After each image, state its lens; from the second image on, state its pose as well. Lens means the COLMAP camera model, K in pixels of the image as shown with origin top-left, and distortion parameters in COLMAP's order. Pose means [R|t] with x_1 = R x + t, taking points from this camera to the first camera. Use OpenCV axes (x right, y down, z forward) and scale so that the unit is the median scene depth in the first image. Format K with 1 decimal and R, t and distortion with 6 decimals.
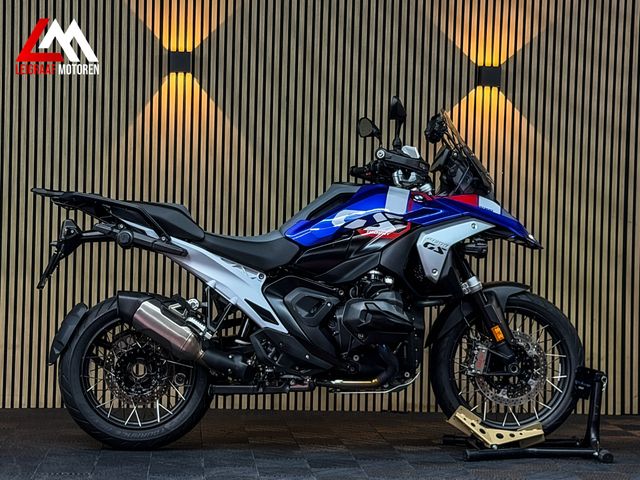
lens RADIAL K [[1408.8, 0, 320.0], [0, 1408.8, 240.0], [0, 0, 1]] dist [0.164325, -0.335945]
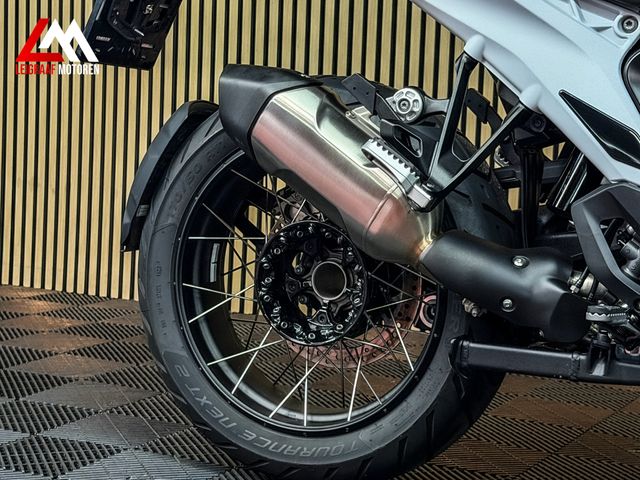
lens RADIAL K [[1408.8, 0, 320.0], [0, 1408.8, 240.0], [0, 0, 1]] dist [0.164325, -0.335945]
pose [[0.841605, 0.063000, -0.536407, 0.076246], [-0.014387, 0.995436, 0.094340, 0.044591], [0.539903, -0.071679, 0.838670, 0.671053]]
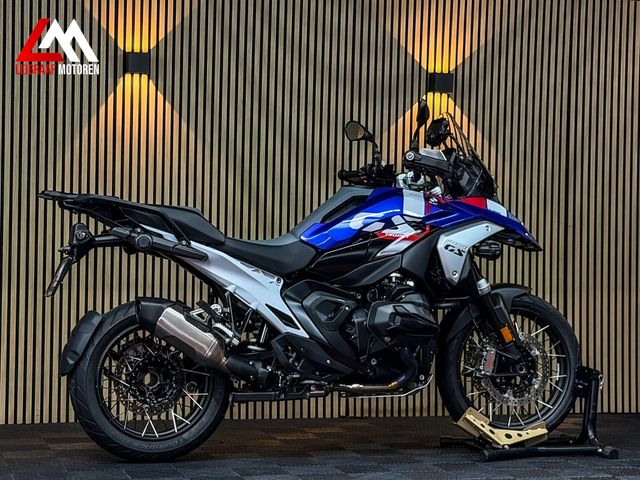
lens RADIAL K [[1408.8, 0, 320.0], [0, 1408.8, 240.0], [0, 0, 1]] dist [0.164325, -0.335945]
pose [[0.982482, -0.006087, 0.186259, -0.192563], [0.007916, 0.999927, -0.009082, 0.006534], [-0.186191, 0.010398, 0.982459, 0.029785]]
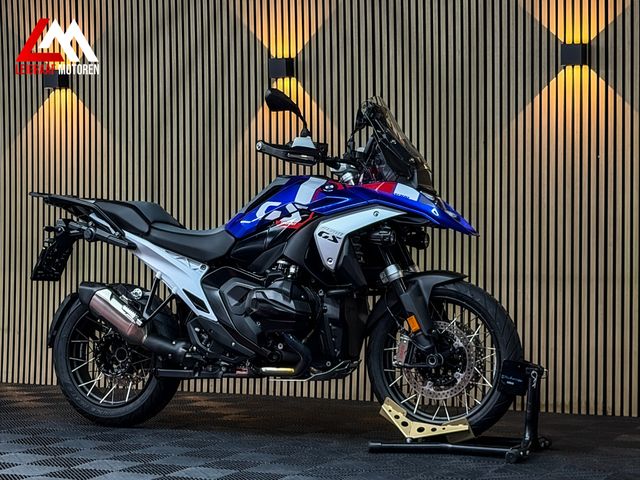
lens RADIAL K [[1408.8, 0, 320.0], [0, 1408.8, 240.0], [0, 0, 1]] dist [0.164325, -0.335945]
pose [[0.860980, -0.021358, -0.508190, 0.561058], [0.017802, 0.999771, -0.011858, 0.018970], [0.508327, 0.001163, 0.861163, 0.131821]]
